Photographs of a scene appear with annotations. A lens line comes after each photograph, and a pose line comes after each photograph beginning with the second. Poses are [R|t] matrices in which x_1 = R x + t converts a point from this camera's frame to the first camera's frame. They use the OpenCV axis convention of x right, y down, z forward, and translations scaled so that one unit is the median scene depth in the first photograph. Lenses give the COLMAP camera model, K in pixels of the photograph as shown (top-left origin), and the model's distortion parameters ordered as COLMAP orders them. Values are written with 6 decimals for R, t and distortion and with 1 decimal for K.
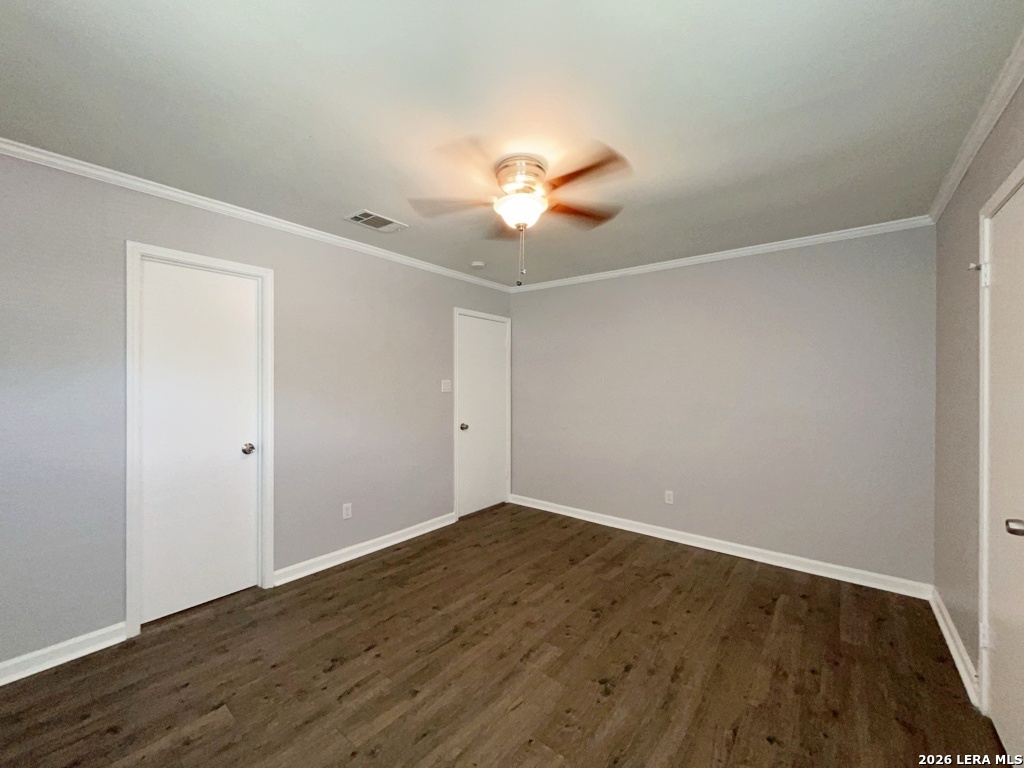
lens RADIAL K [[414.0, 0, 514.9], [0, 414.0, 384.7], [0, 0, 1]] dist [-0.001410, -0.000206]
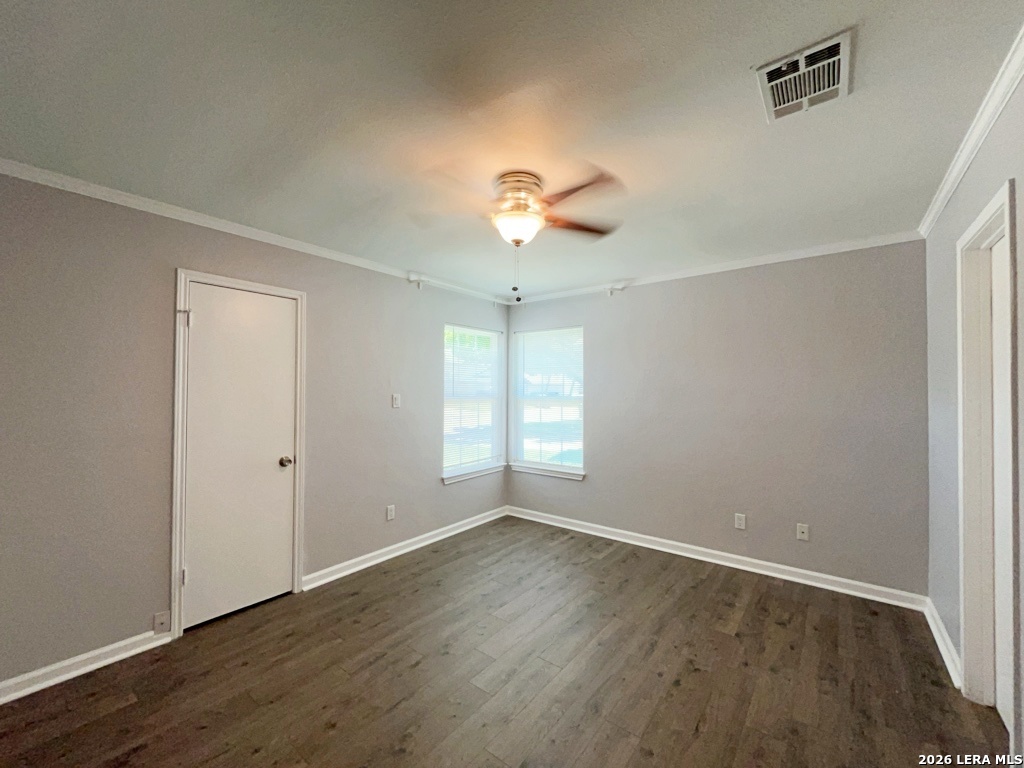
lens RADIAL K [[414.0, 0, 514.9], [0, 414.0, 384.7], [0, 0, 1]] dist [-0.001410, -0.000206]
pose [[-0.999962, -0.005928, -0.006428, 0.026480], [-0.005832, 0.999873, -0.014817, -0.022256], [0.006515, -0.014779, -0.999870, 2.012348]]
